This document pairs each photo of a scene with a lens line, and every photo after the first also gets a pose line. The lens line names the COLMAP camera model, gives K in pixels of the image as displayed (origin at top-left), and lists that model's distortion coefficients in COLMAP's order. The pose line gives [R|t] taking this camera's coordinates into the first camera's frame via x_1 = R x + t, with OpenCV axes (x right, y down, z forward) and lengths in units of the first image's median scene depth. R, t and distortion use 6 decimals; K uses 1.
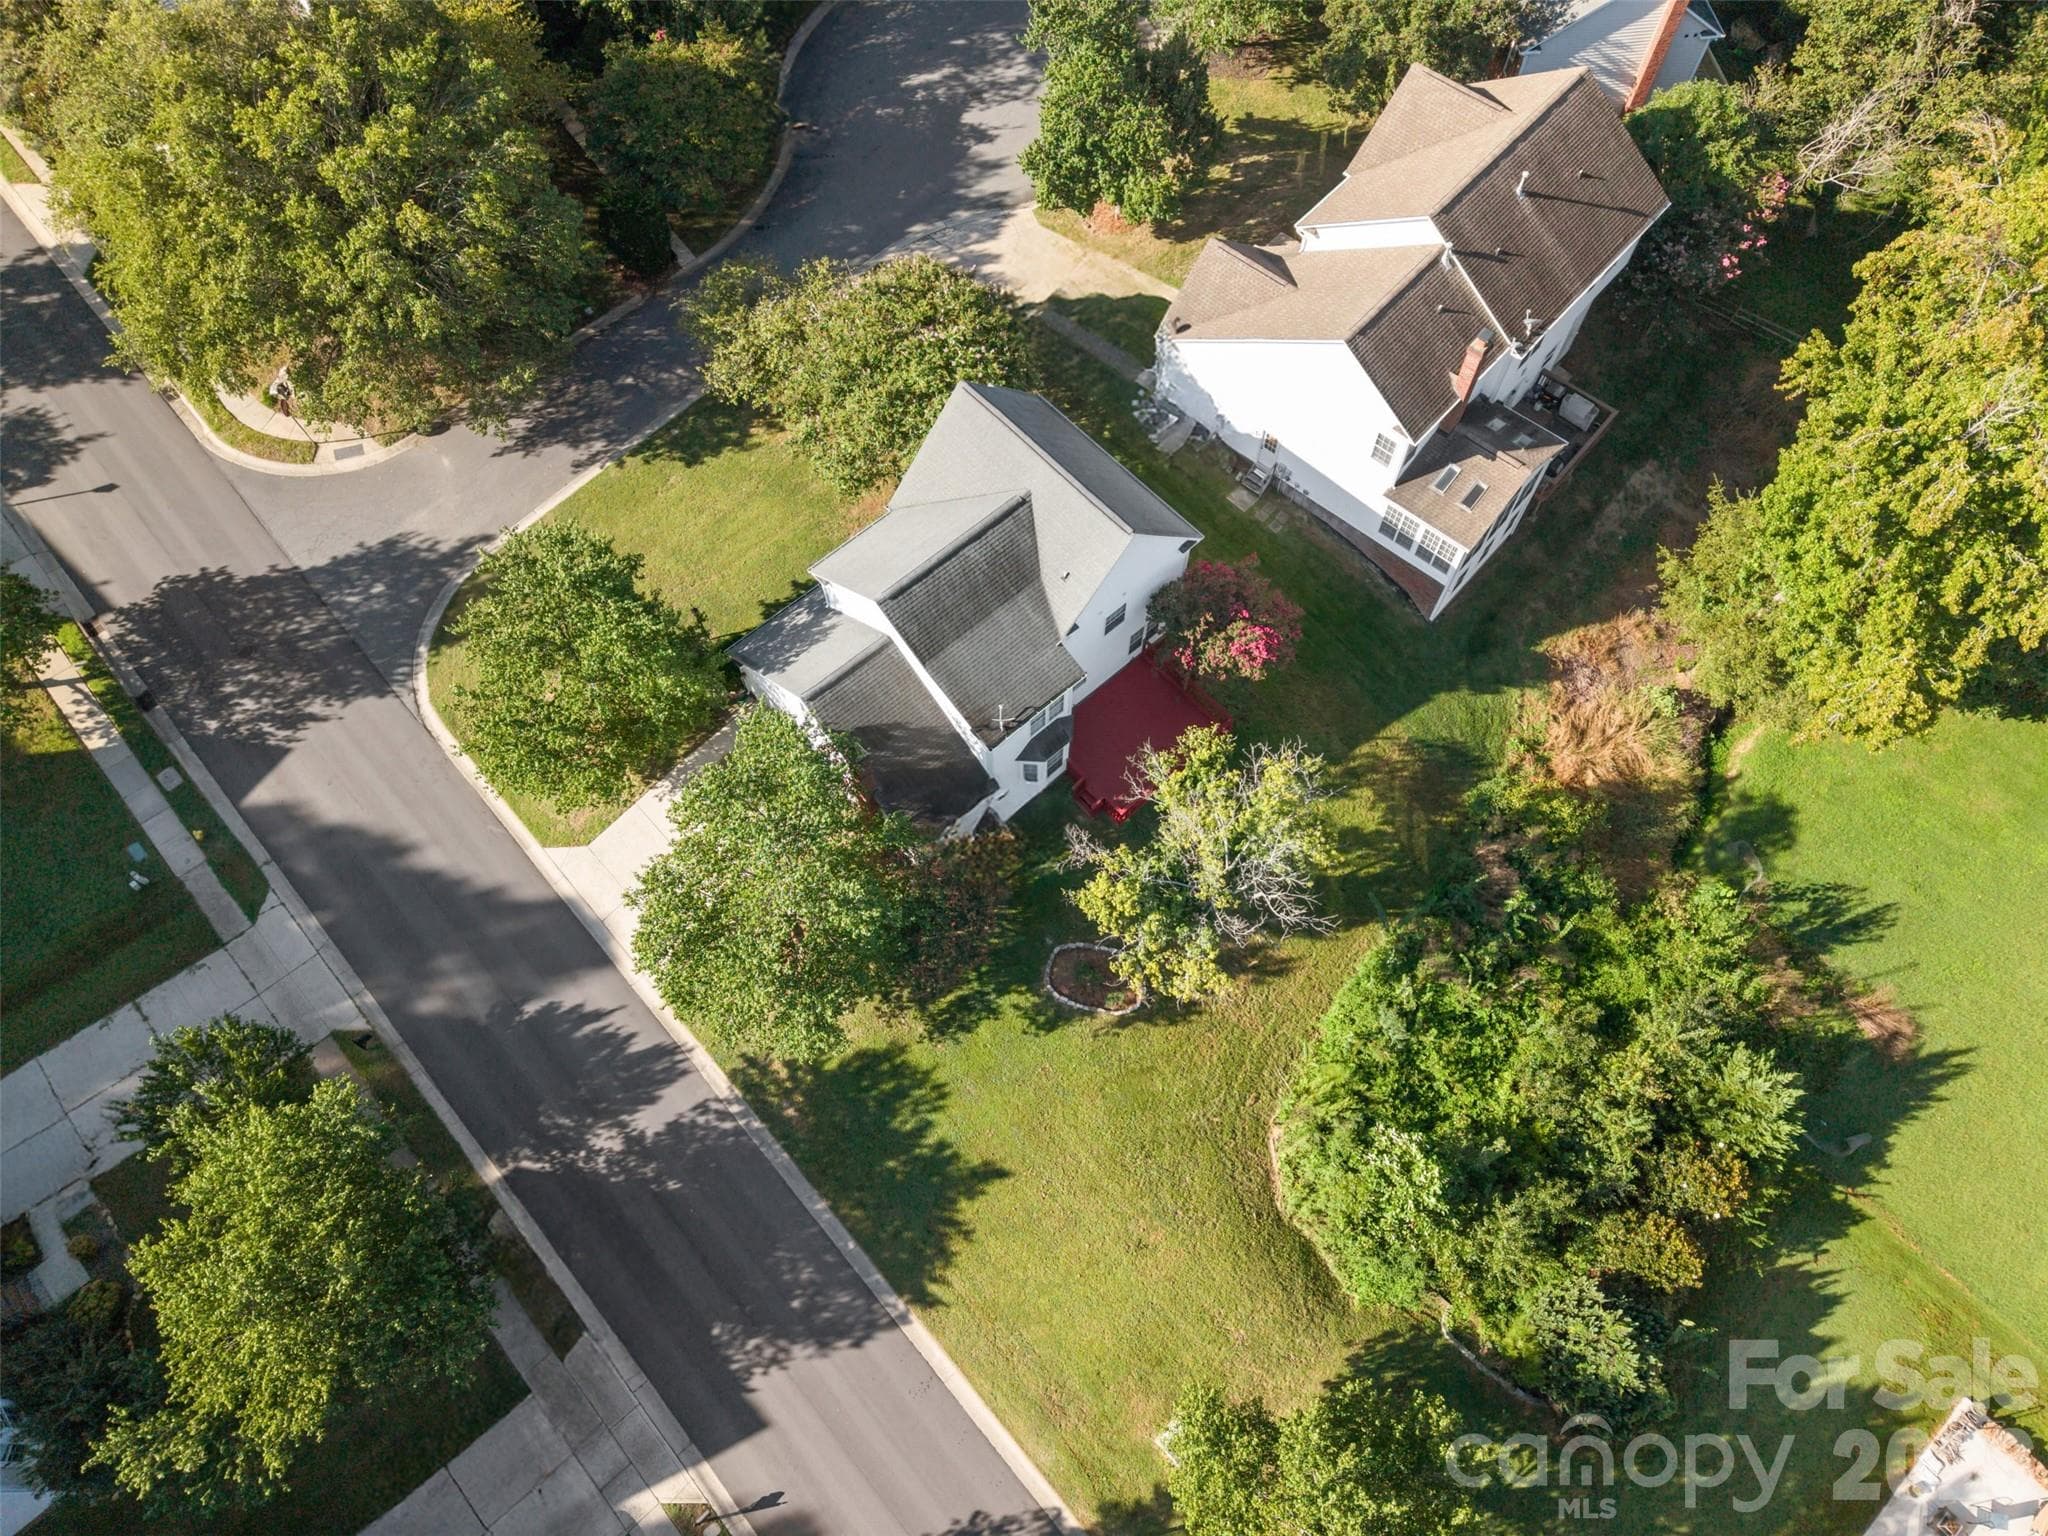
lens RADIAL K [[1353.5, 0, 1014.9], [0, 1353.5, 774.7], [0, 0, 1]] dist [0.044682, -0.056384]
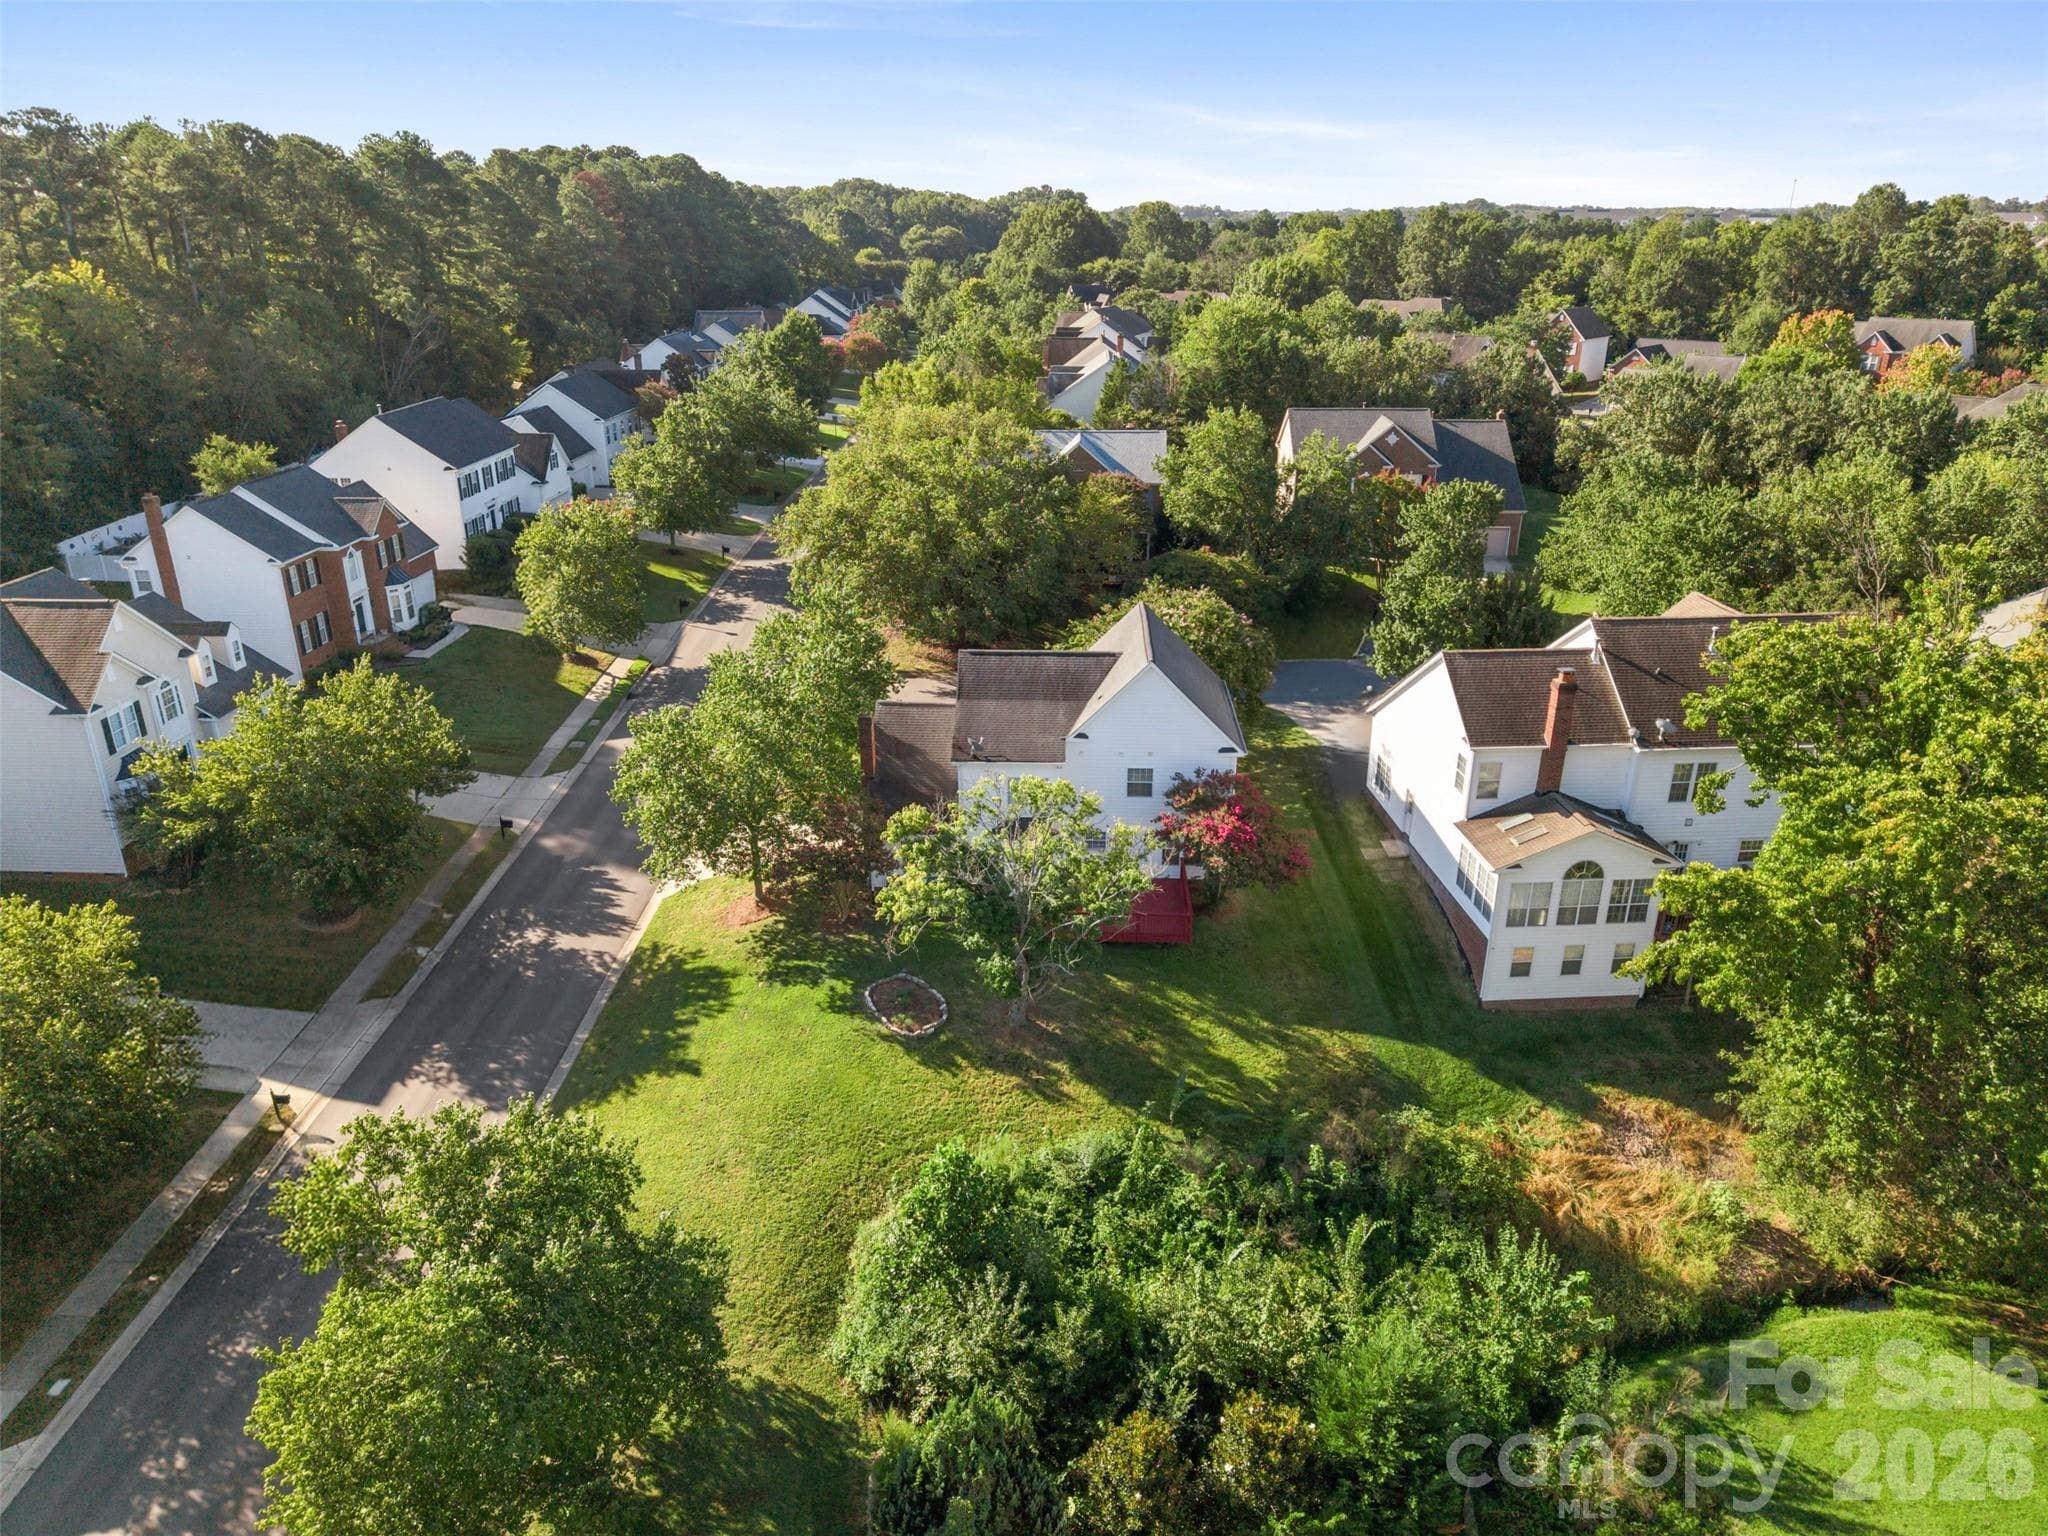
lens RADIAL K [[1353.5, 0, 1014.9], [0, 1353.5, 774.7], [0, 0, 1]] dist [0.044682, -0.056384]
pose [[0.716649, 0.272080, -0.642173, 0.669088], [-0.627841, 0.652620, -0.424149, 0.387557], [0.303693, 0.707149, 0.638522, 0.255585]]
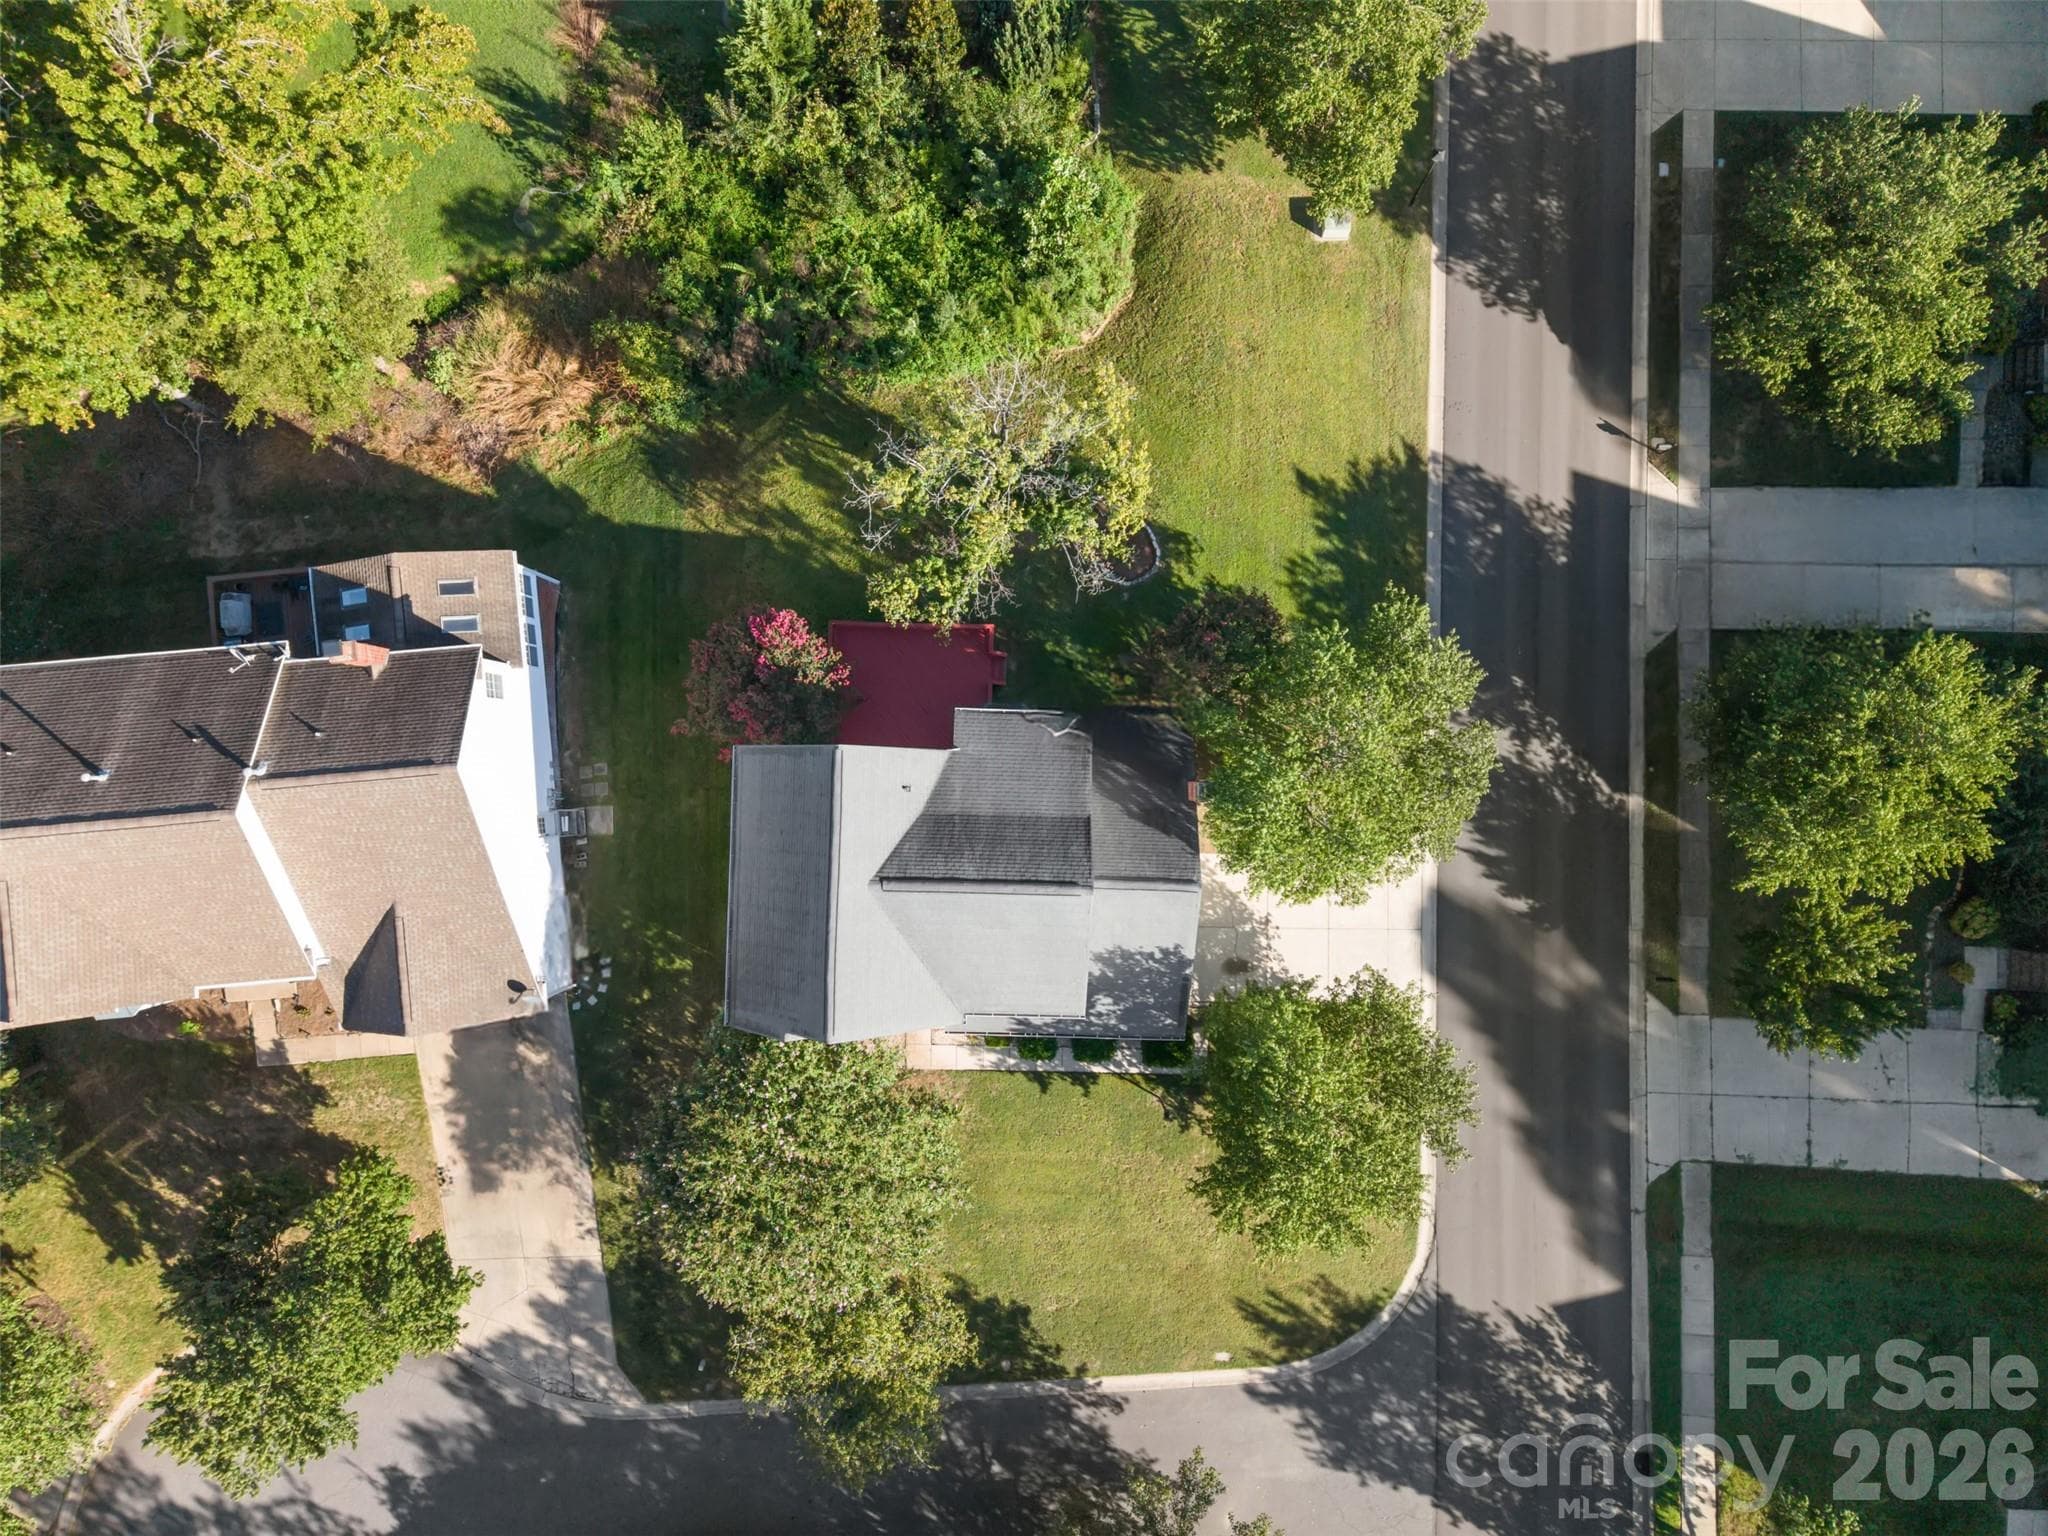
lens RADIAL K [[1353.5, 0, 1014.9], [0, 1353.5, 774.7], [0, 0, 1]] dist [0.044682, -0.056384]
pose [[-0.728401, -0.684995, 0.014650, -0.020696], [0.618707, -0.648426, 0.443560, -0.447057], [-0.294337, 0.332153, 0.896125, 0.145883]]
